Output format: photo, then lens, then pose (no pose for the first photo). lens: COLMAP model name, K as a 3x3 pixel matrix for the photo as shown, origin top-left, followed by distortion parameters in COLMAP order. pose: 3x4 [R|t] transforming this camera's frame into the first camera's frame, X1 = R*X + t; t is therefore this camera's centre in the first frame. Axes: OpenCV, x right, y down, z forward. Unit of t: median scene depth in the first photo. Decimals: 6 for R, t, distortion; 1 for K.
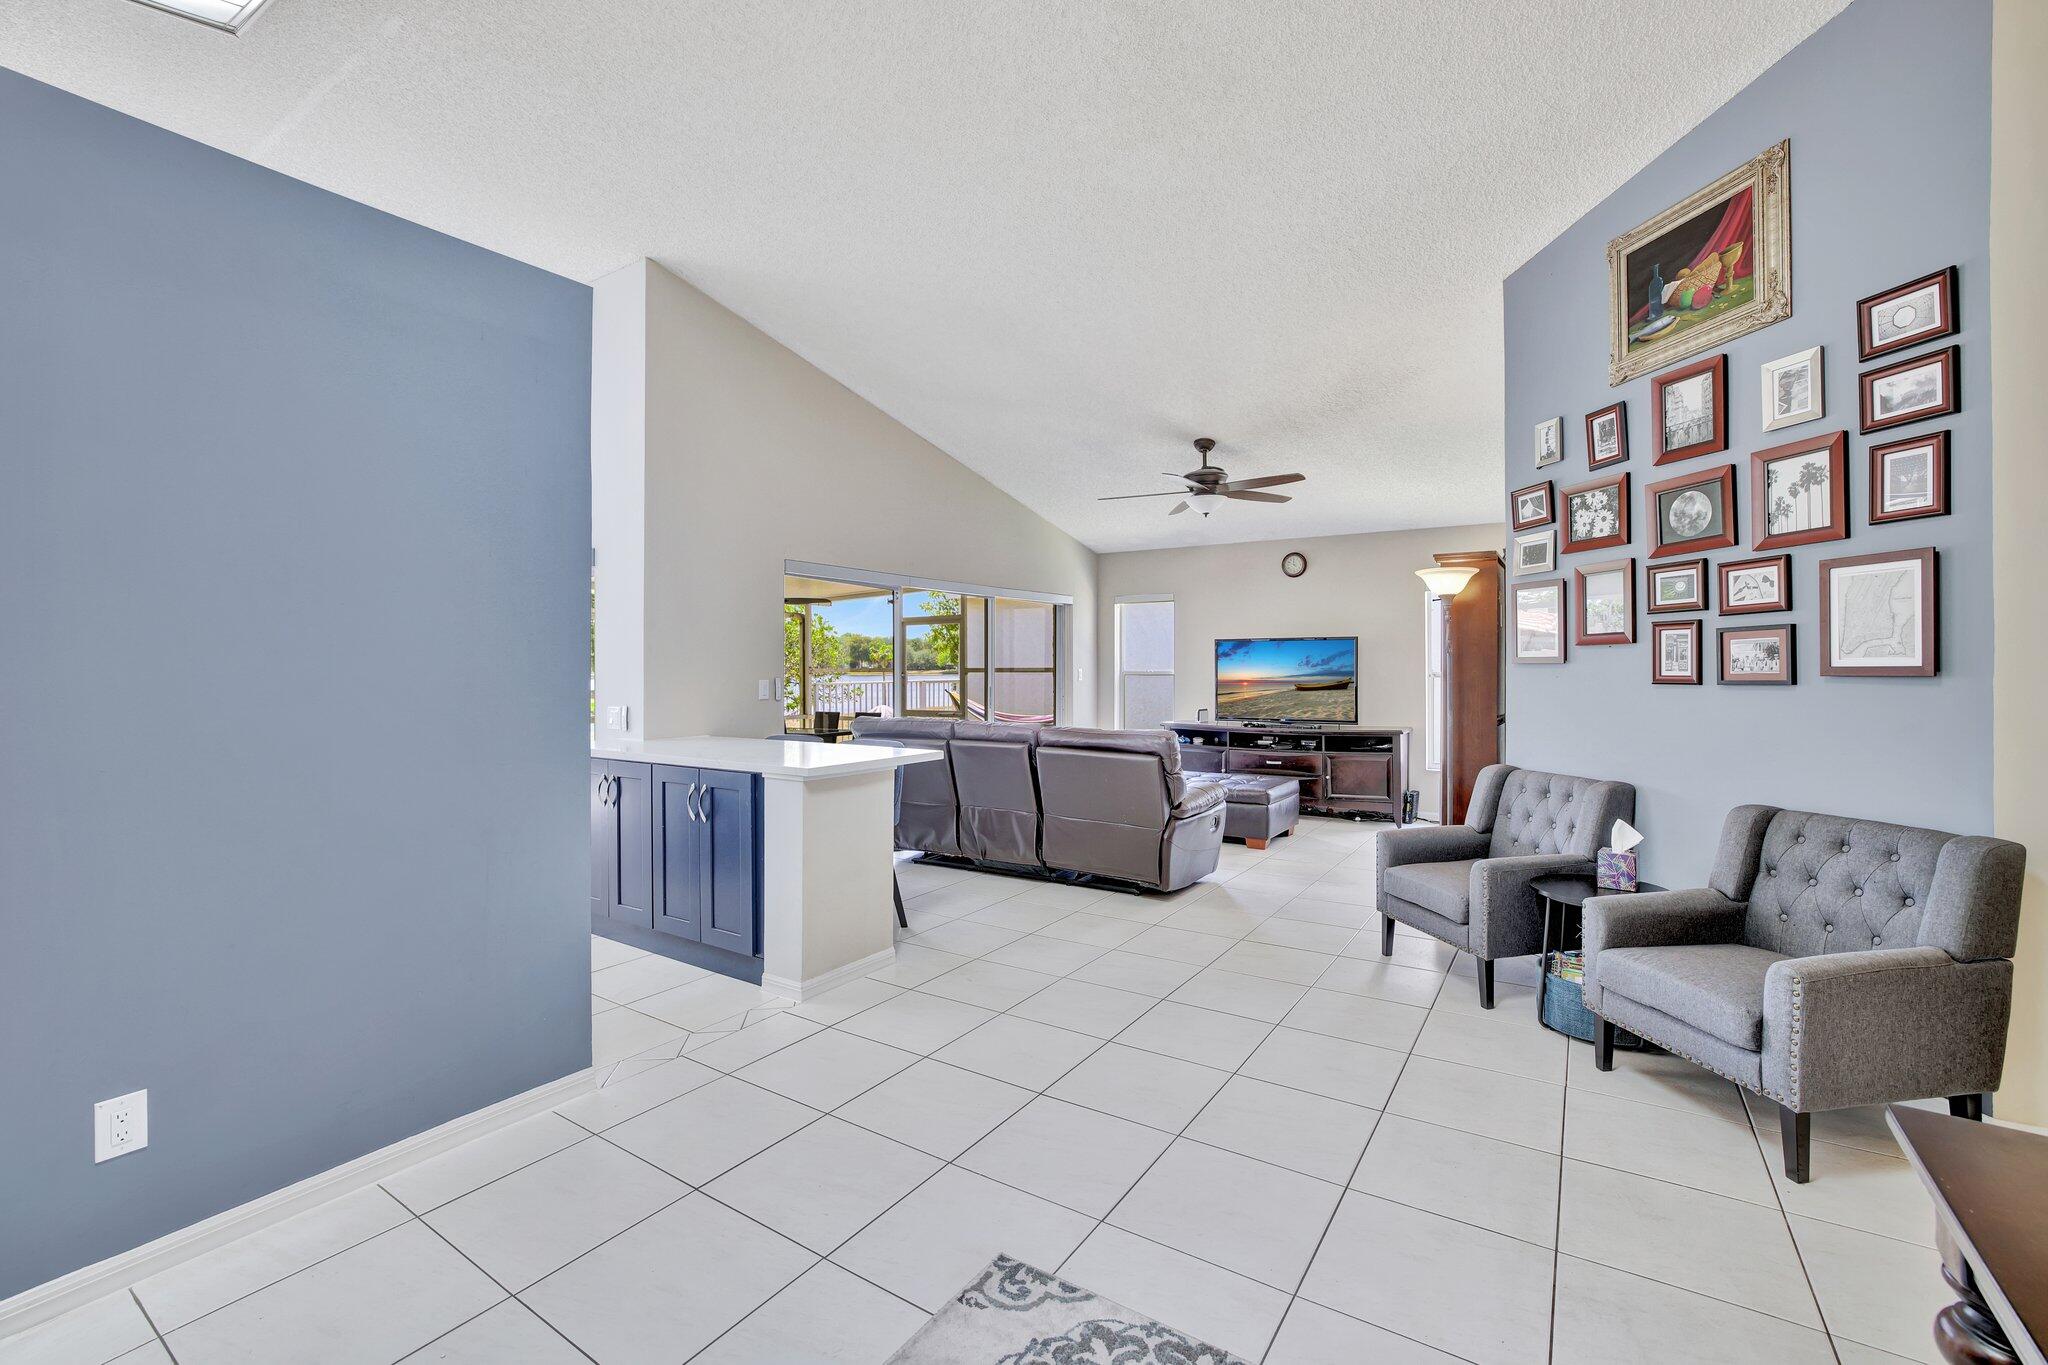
lens RADIAL K [[850.1, 0, 1020.2], [0, 850.1, 670.6], [0, 0, 1]] dist [0.000706, 0.000180]
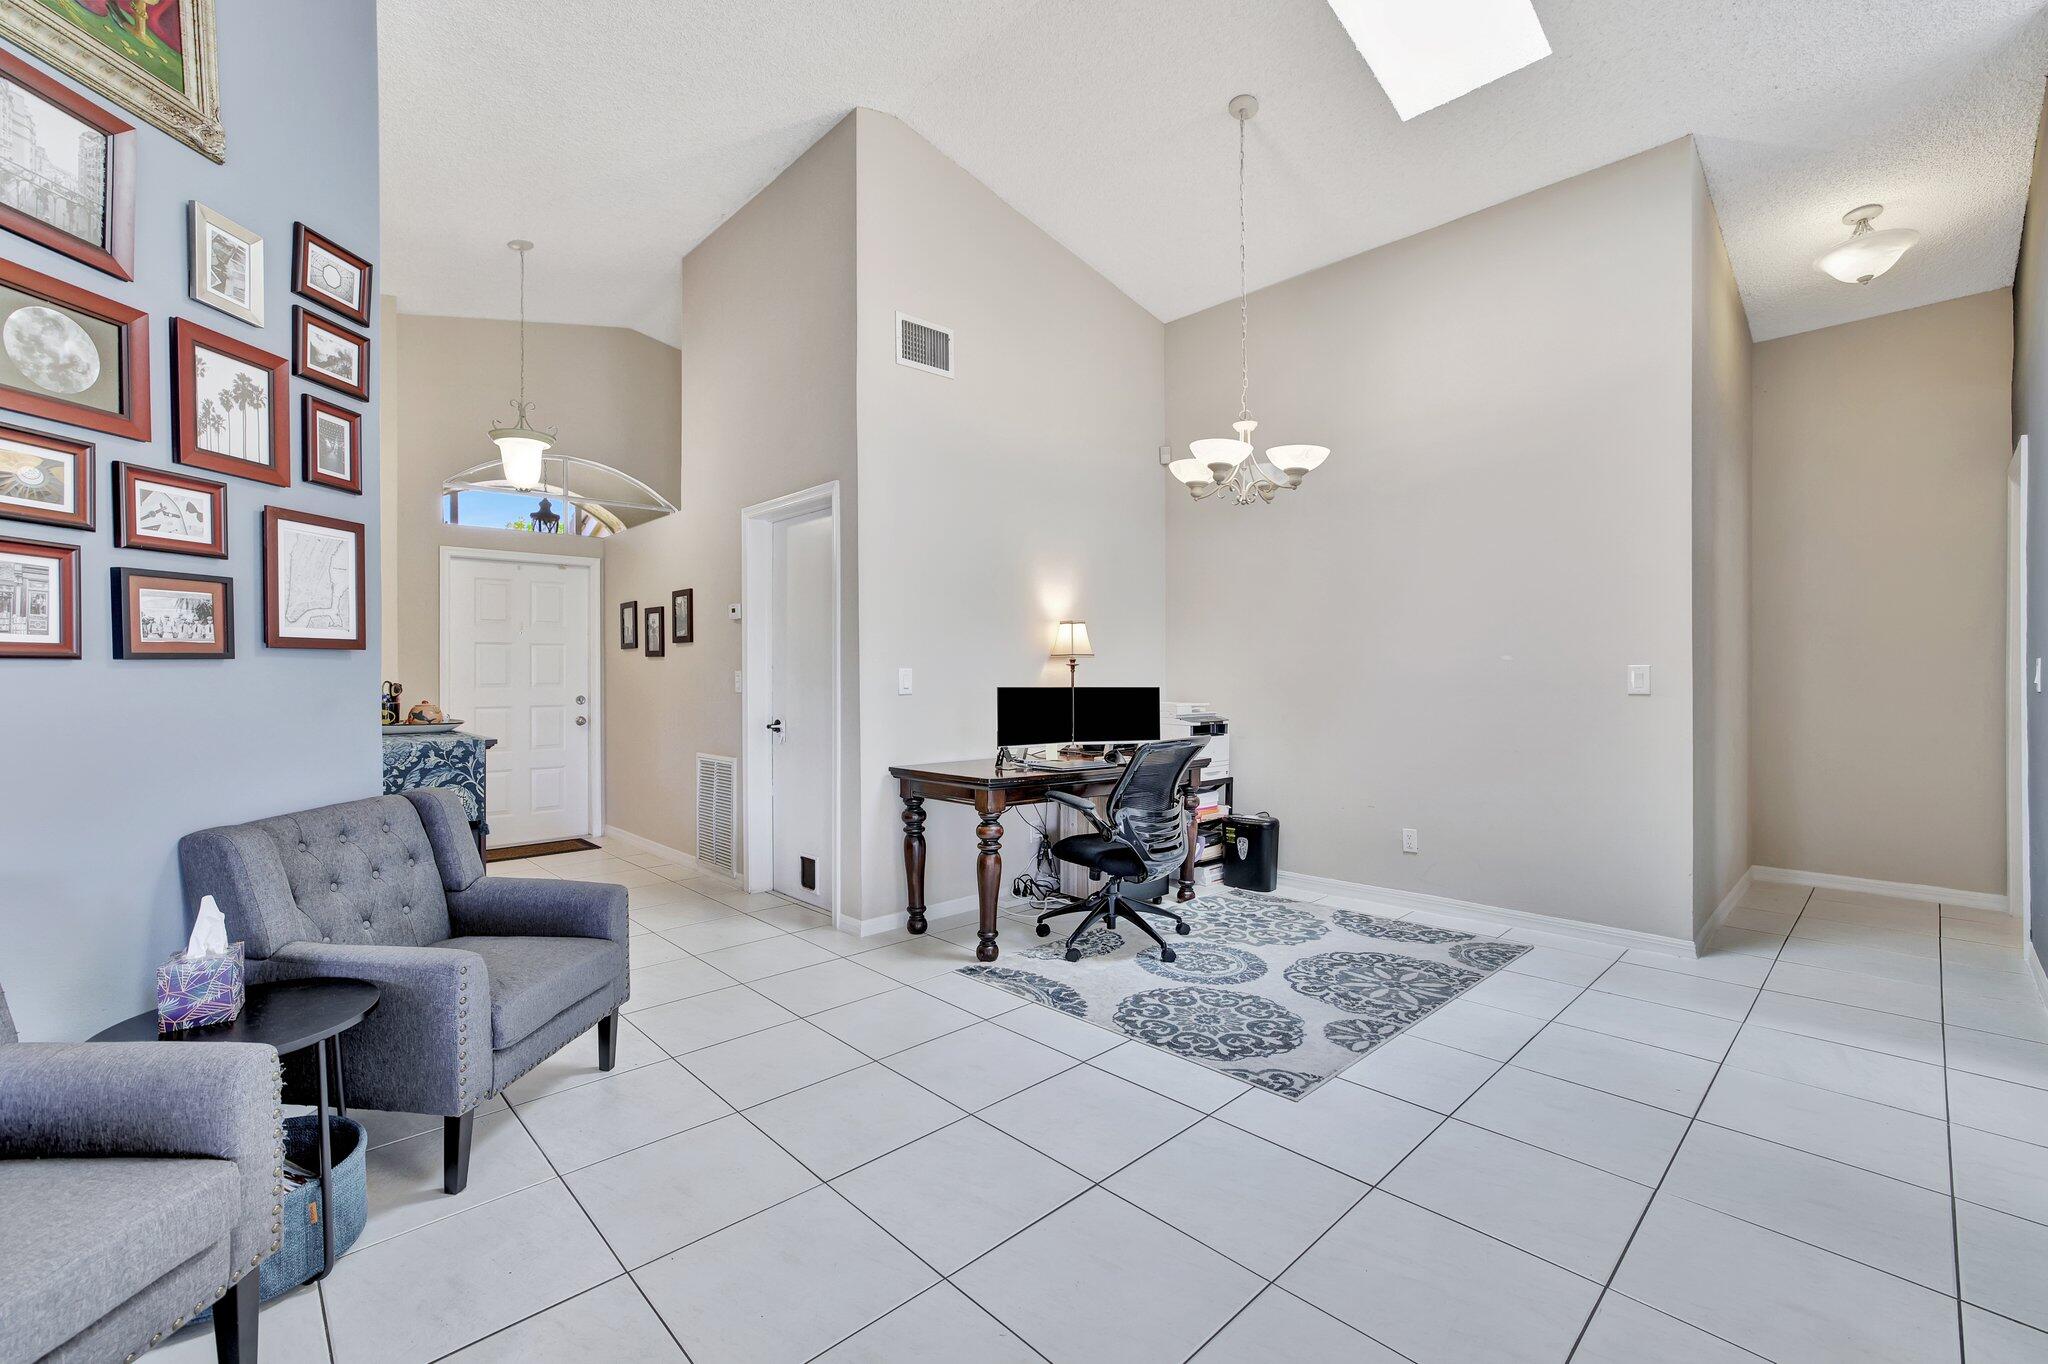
lens RADIAL K [[850.1, 0, 1019.2], [0, 850.1, 676.1], [0, 0, 1]] dist [0.000706, 0.000180]
pose [[-0.972171, 0.006198, 0.234191, 0.052242], [0.008481, 0.999926, 0.008744, 0.031674], [-0.234119, 0.010486, -0.972151, 1.580291]]
